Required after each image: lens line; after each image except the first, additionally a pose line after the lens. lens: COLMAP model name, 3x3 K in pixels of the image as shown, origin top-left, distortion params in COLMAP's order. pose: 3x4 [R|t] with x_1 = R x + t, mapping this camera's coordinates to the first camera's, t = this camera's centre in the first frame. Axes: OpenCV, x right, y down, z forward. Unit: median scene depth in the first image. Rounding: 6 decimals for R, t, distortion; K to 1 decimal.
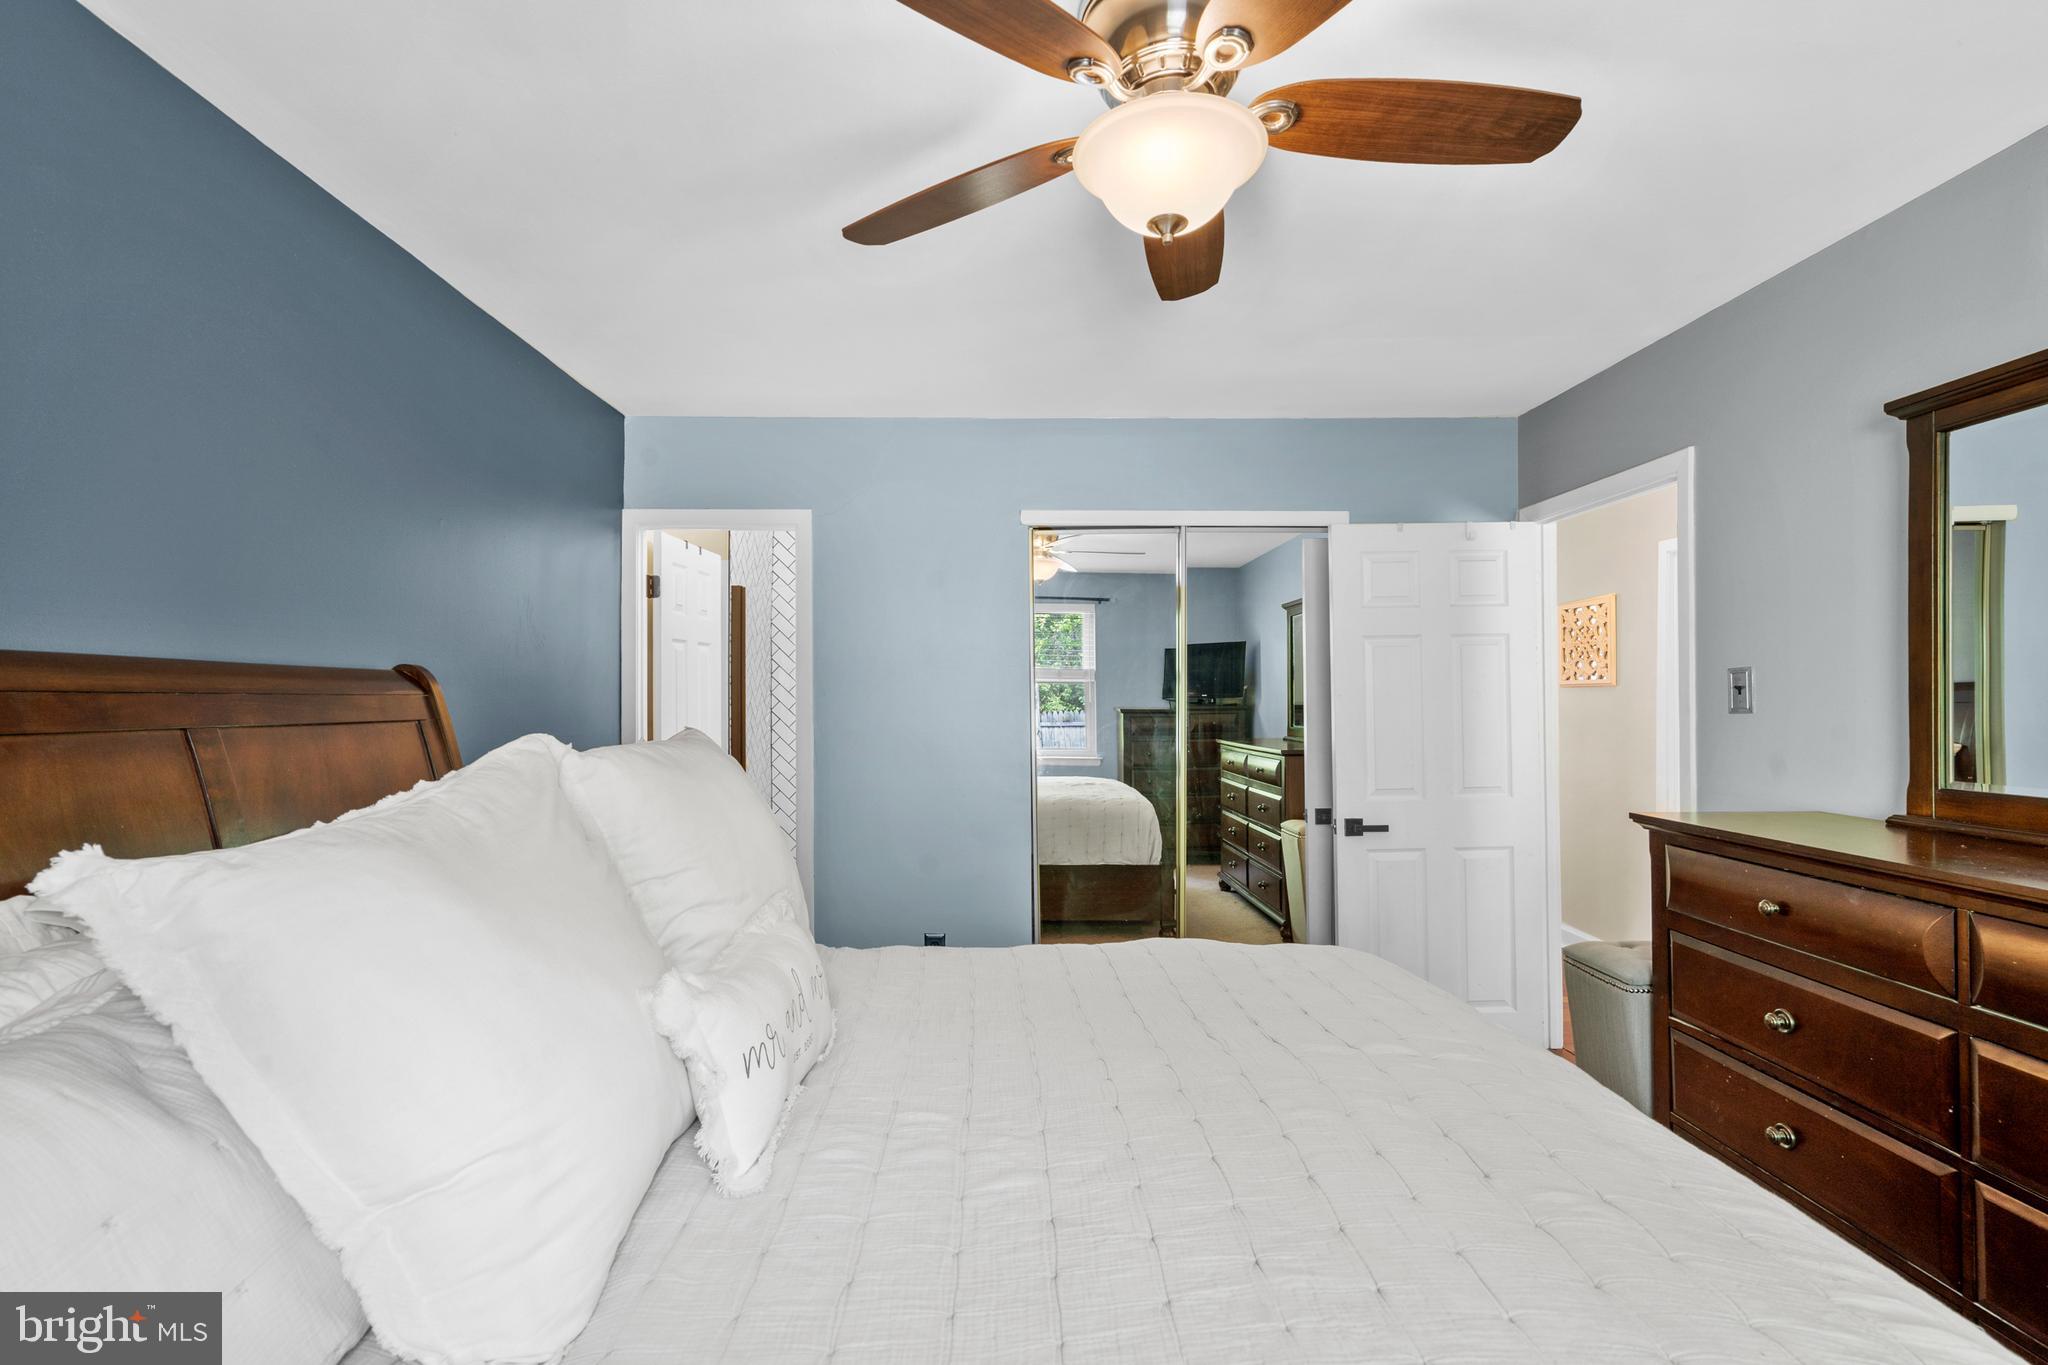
lens RADIAL K [[946.7, 0, 1022.1], [0, 946.7, 697.0], [0, 0, 1]] dist [-0.001801, 0.010345]
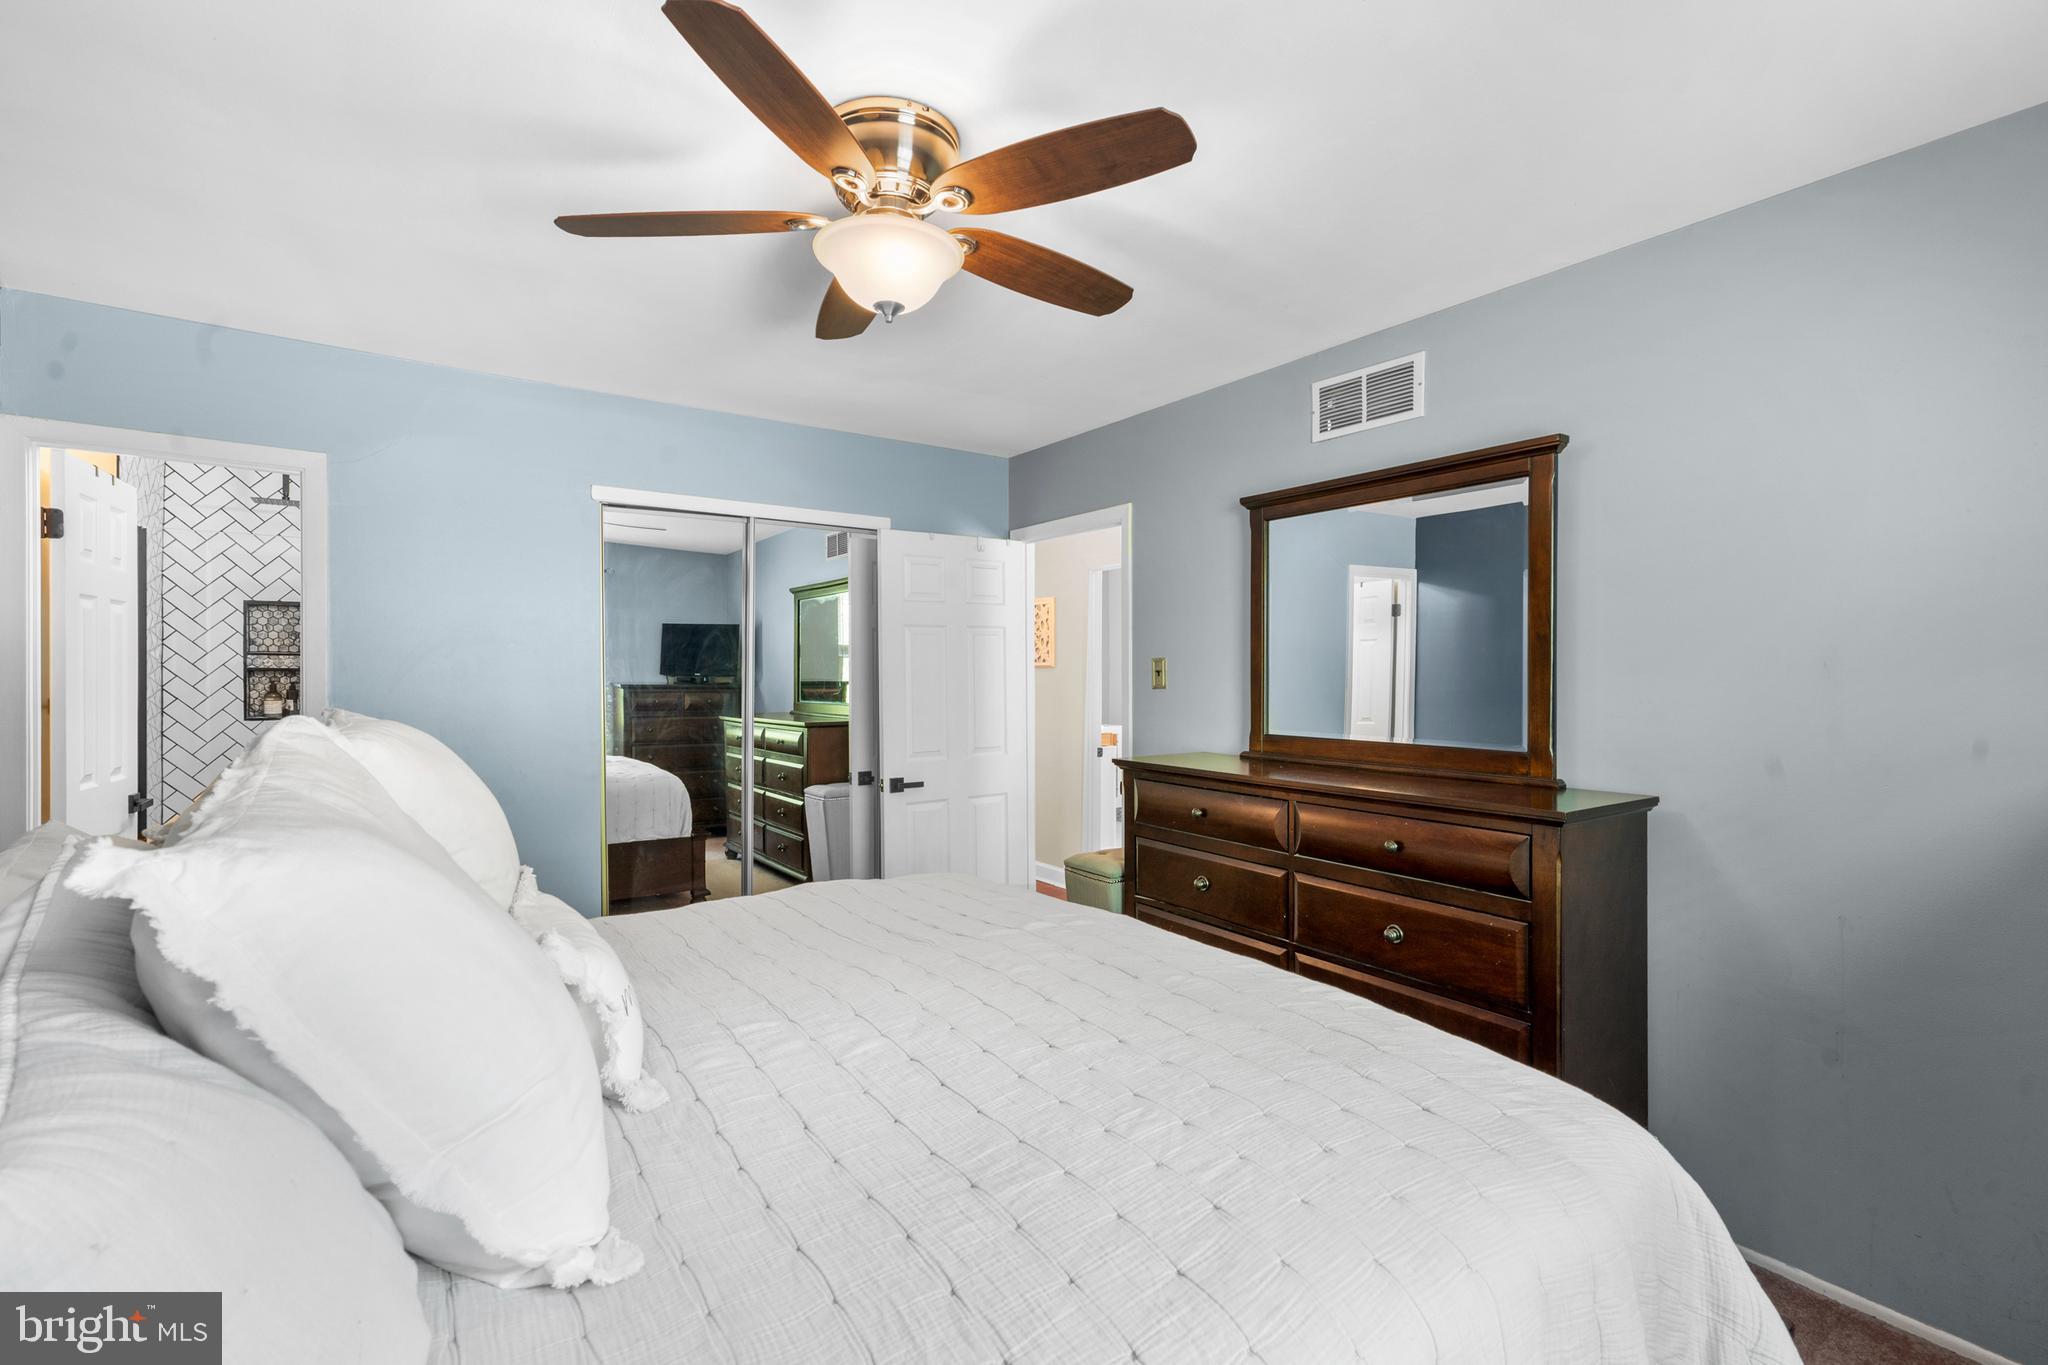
lens RADIAL K [[946.7, 0, 1034.5], [0, 946.7, 668.9], [0, 0, 1]] dist [-0.001801, 0.010345]
pose [[0.817431, 0.009591, 0.575946, -0.235499], [-0.007675, 0.999954, -0.005758, -0.003673], [-0.575975, 0.000286, 0.817467, -0.087396]]
